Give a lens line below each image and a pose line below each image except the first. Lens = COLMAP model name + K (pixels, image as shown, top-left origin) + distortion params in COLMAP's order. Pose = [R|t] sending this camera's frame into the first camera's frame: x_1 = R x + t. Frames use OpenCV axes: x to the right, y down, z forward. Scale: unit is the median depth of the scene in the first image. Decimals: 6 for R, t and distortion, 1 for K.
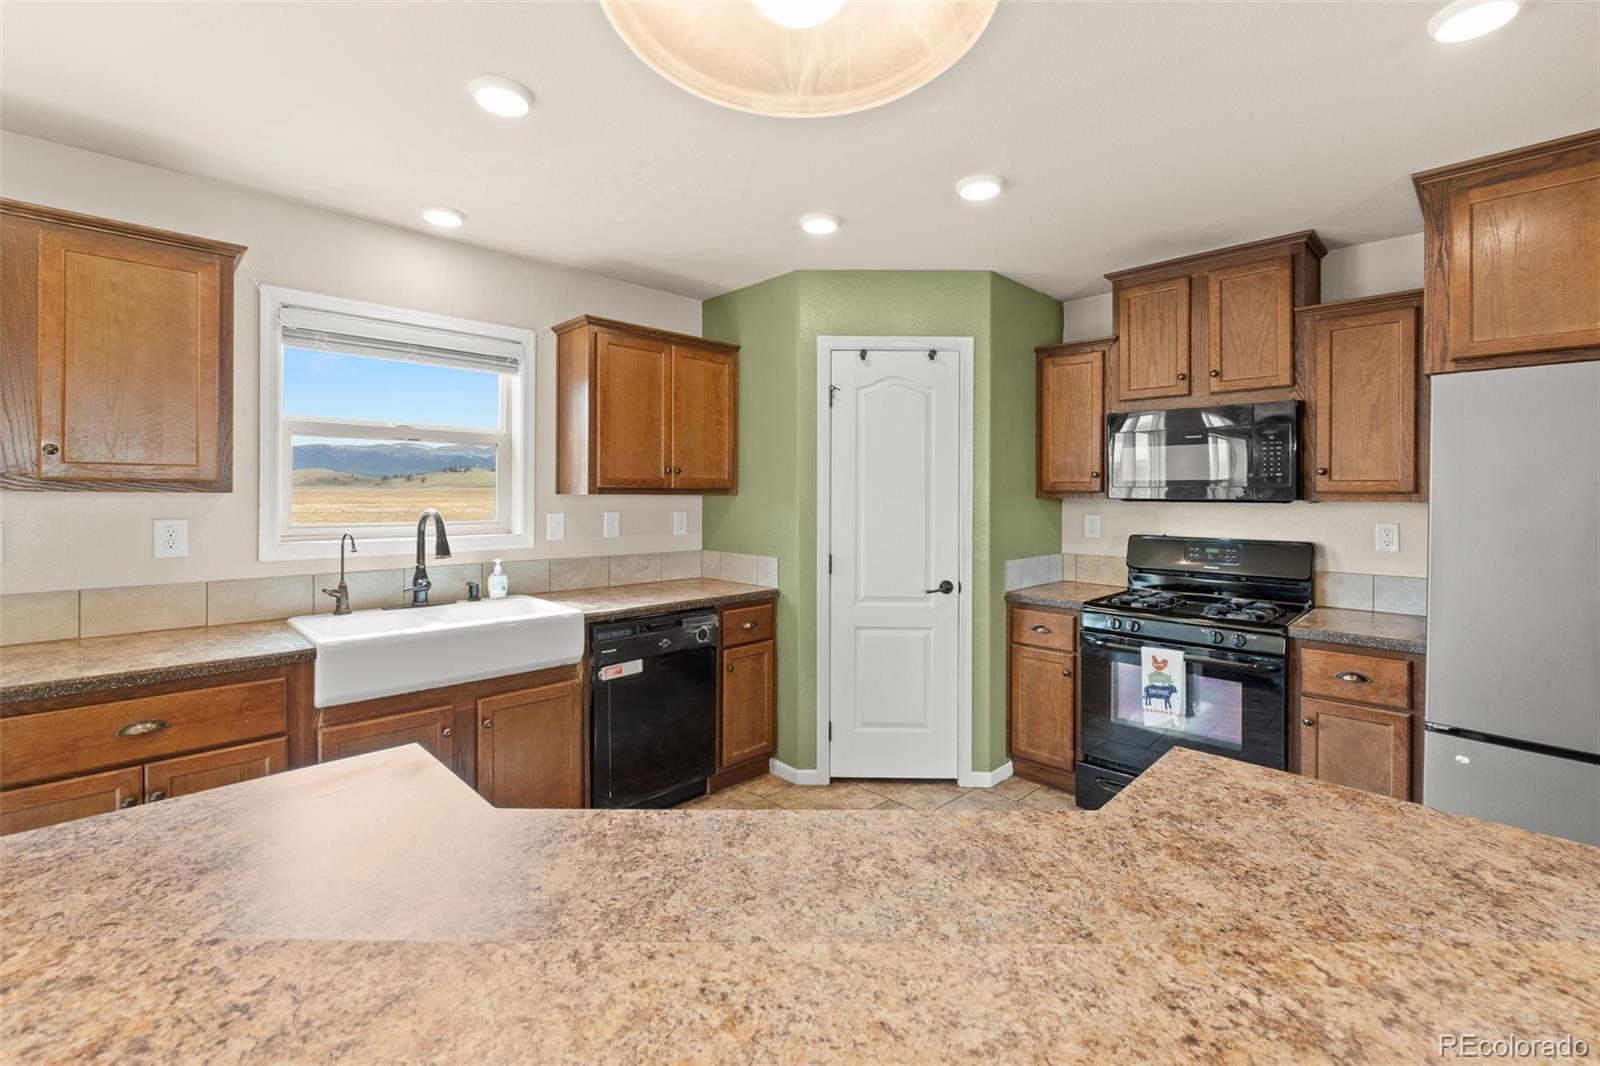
lens RADIAL K [[689.2, 0, 806.5], [0, 689.2, 492.7], [0, 0, 1]] dist [-0.003092, -0.000267]
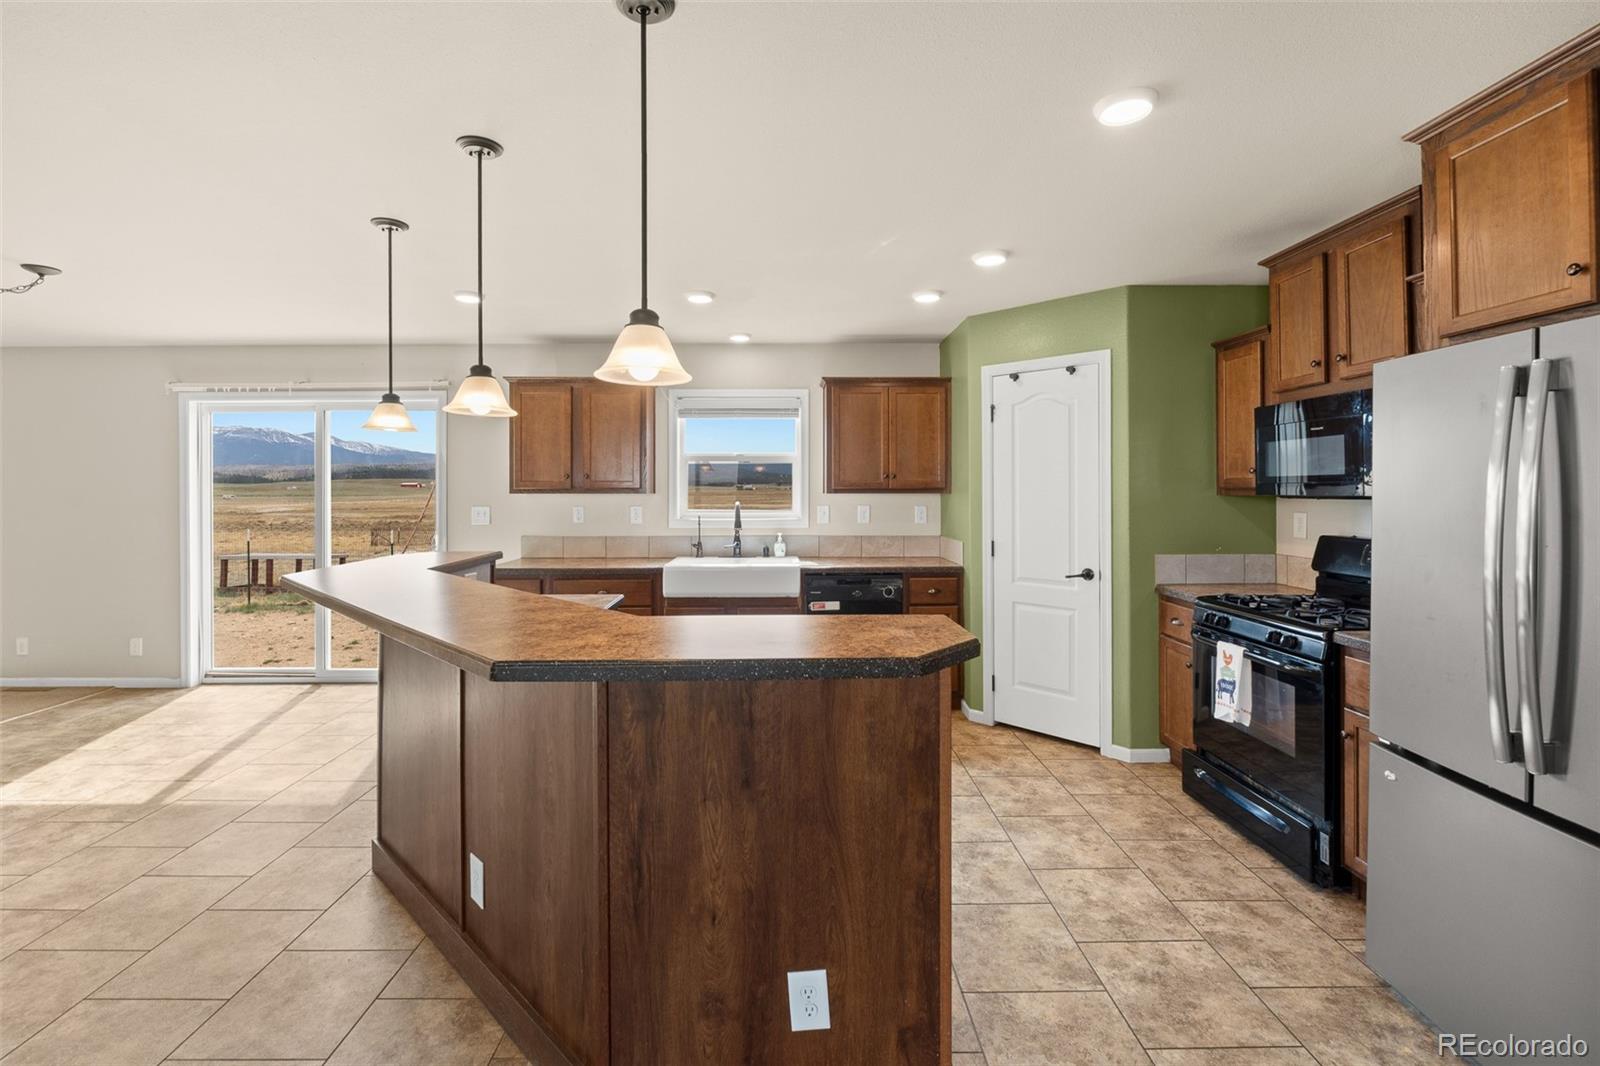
lens RADIAL K [[685.9, 0, 791.5], [0, 685.9, 489.6], [0, 0, 1]] dist [-0.008059, -0.000328]
pose [[0.719530, -0.007978, -0.694416, 0.650488], [0.006974, 0.999967, -0.004262, -0.000057], [0.694427, -0.001776, 0.719561, -0.144464]]
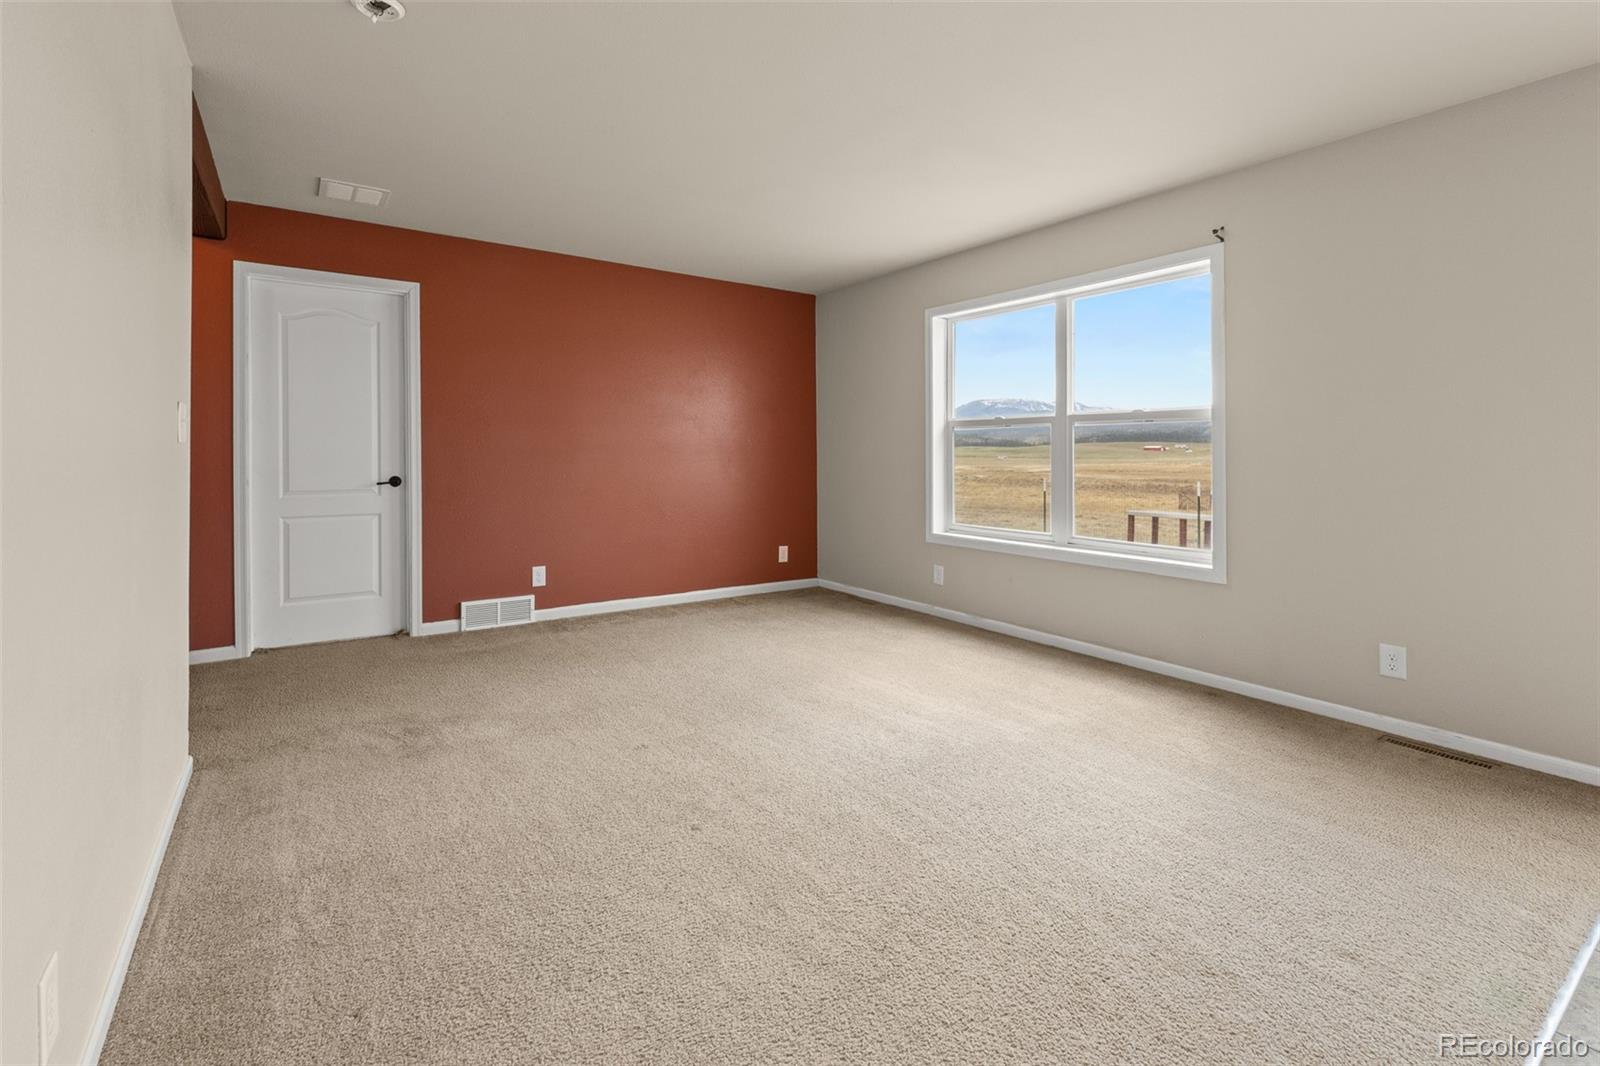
lens RADIAL K [[703.2, 0, 770.7], [0, 703.2, 460.0], [0, 0, 1]] dist [-0.003440, -0.000354]
pose [[-0.191818, 0.003304, -0.981425, -0.607367], [-0.007494, 0.999960, 0.004832, 0.082497], [0.981402, 0.008282, -0.191786, -0.822370]]
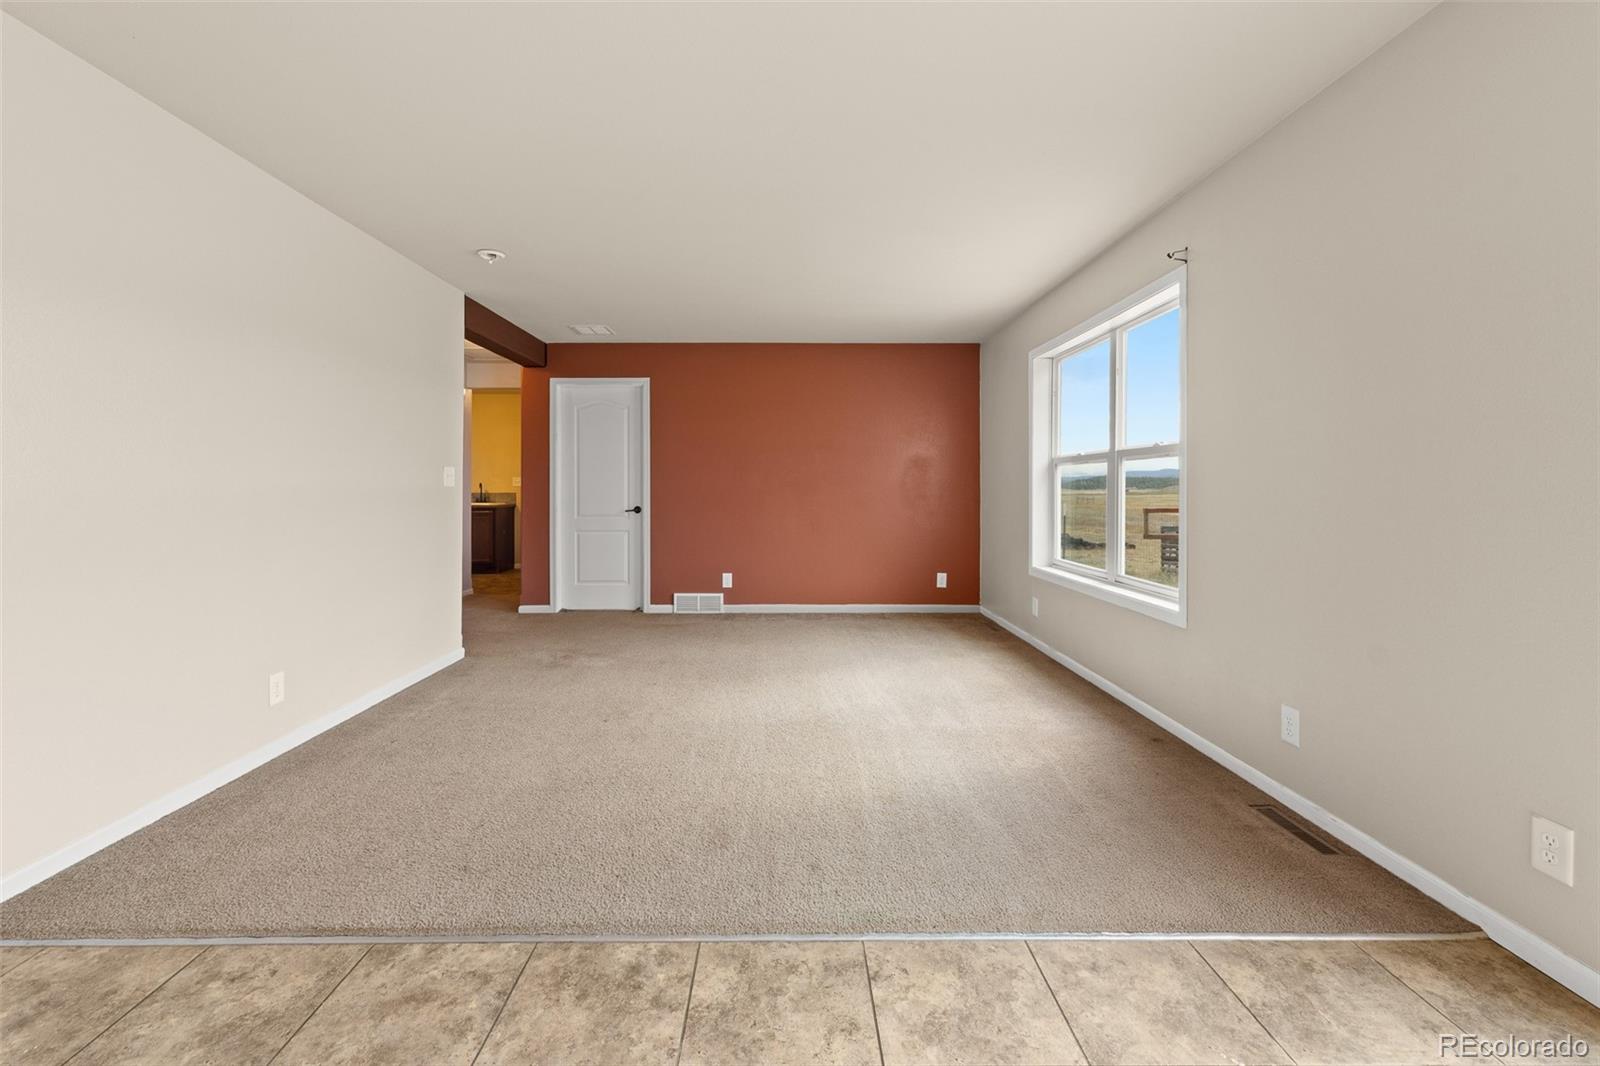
lens RADIAL K [[678.4, 0, 791.7], [0, 678.4, 494.6], [0, 0, 1]] dist [0.000769, 0.000124]
pose [[-0.701461, 0.001661, -0.712706, -0.693716], [-0.004913, 0.999962, 0.007166, 0.075669], [0.712691, 0.008528, -0.701427, -0.119315]]
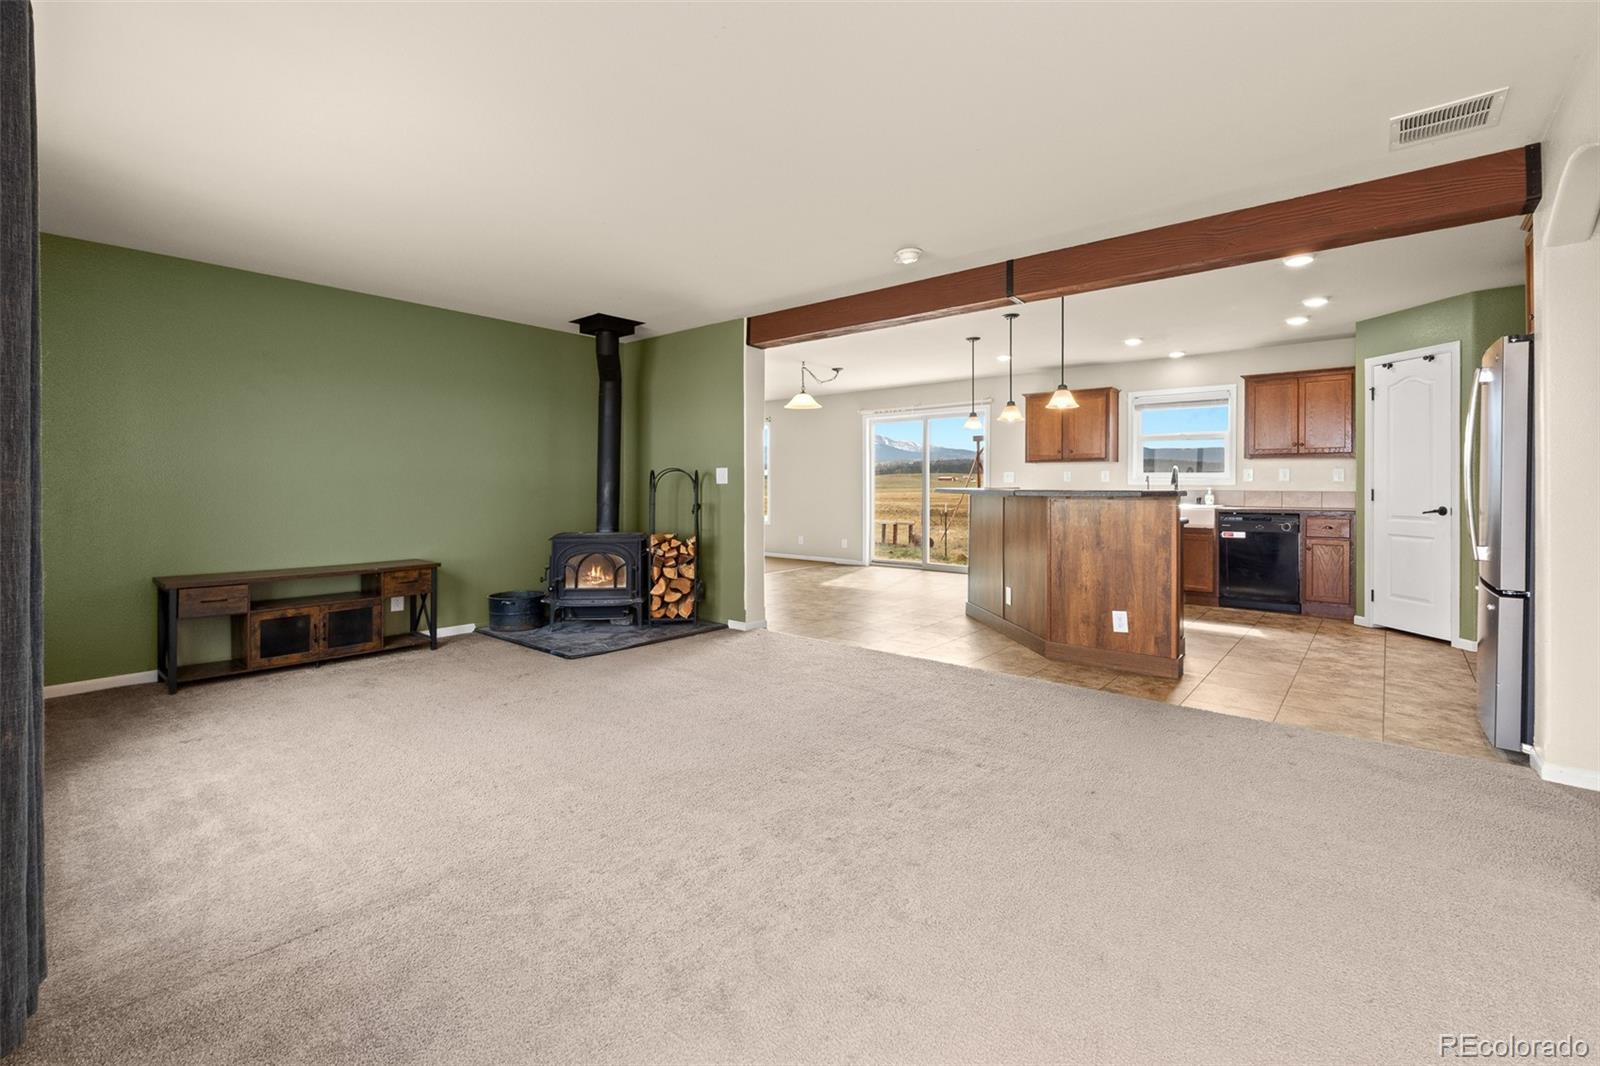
lens RADIAL K [[700.7, 0, 810.3], [0, 700.7, 488.9], [0, 0, 1]] dist [-0.000877, 0.000011]
pose [[0.104606, -0.000386, -0.994514, 1.615033], [0.001443, 0.999999, -0.000236, 0.089335], [0.994513, -0.001410, 0.104607, -0.537887]]
